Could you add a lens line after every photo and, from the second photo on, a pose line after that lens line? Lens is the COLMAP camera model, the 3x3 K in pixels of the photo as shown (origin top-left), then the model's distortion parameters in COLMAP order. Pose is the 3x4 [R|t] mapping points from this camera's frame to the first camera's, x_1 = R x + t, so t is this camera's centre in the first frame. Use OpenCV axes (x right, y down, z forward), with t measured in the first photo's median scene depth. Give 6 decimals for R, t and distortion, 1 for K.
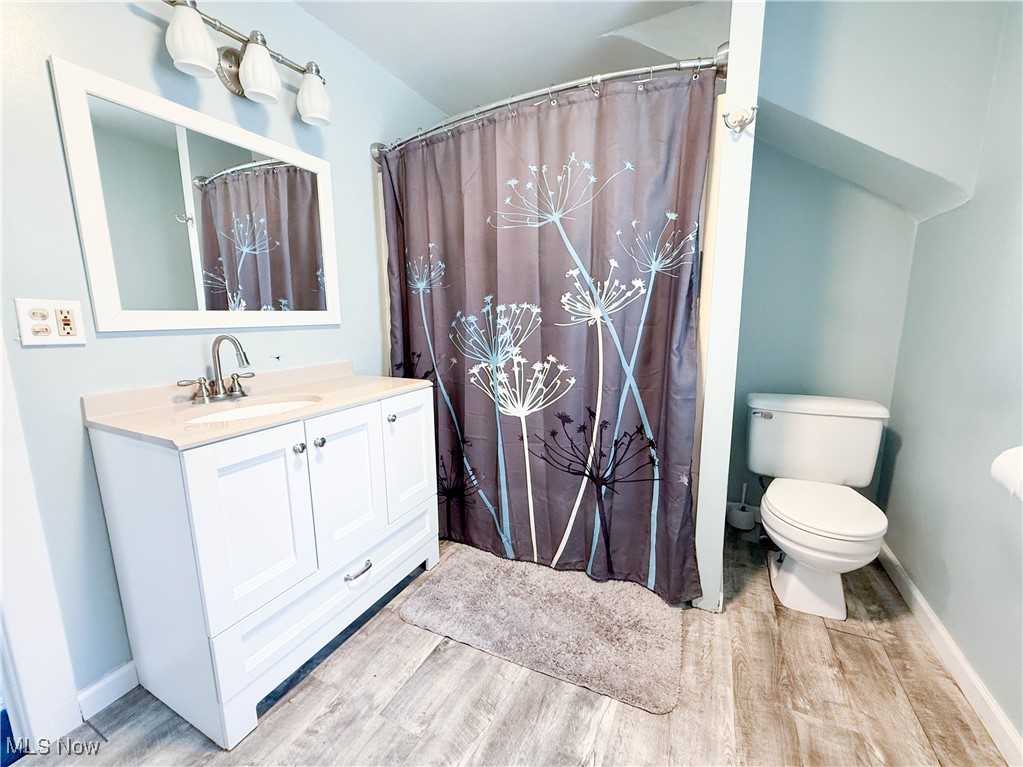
lens RADIAL K [[409.2, 0, 507.8], [0, 409.2, 383.7], [0, 0, 1]] dist [-0.000733, 0.000322]
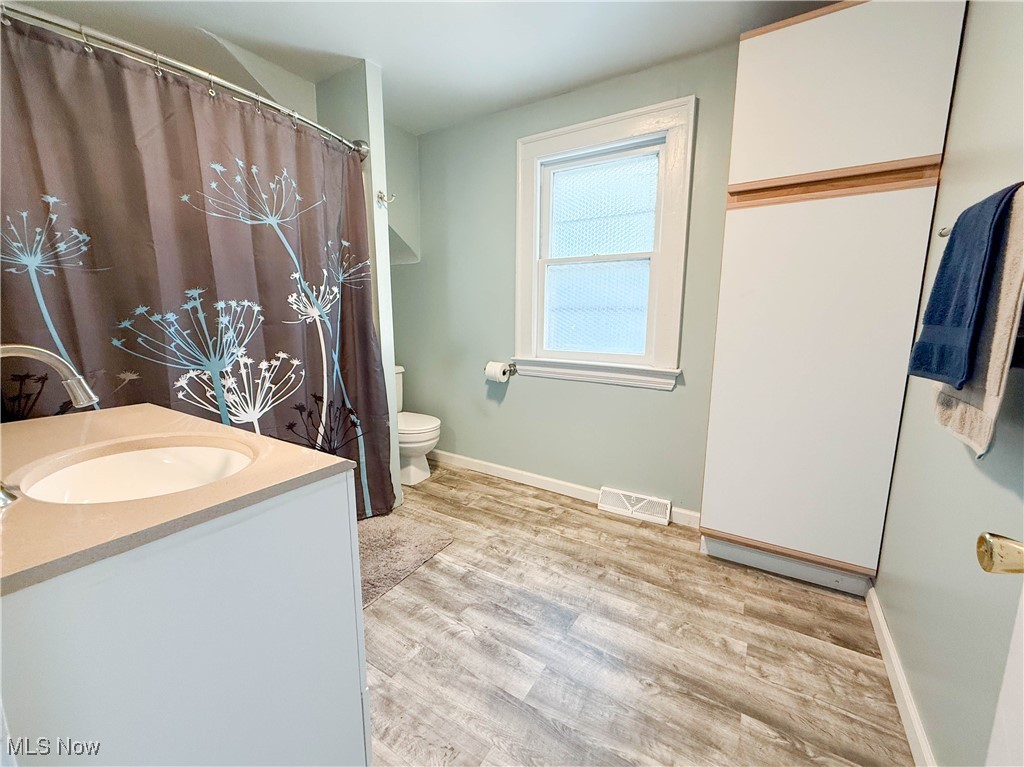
lens RADIAL K [[409.6, 0, 508.3], [0, 409.6, 383.7], [0, 0, 1]] dist [-0.000733, 0.000322]
pose [[0.105772, -0.153970, 0.982398, -0.863440], [0.166819, 0.976686, 0.135114, -0.034636], [-0.980298, 0.149591, 0.128991, 0.307925]]
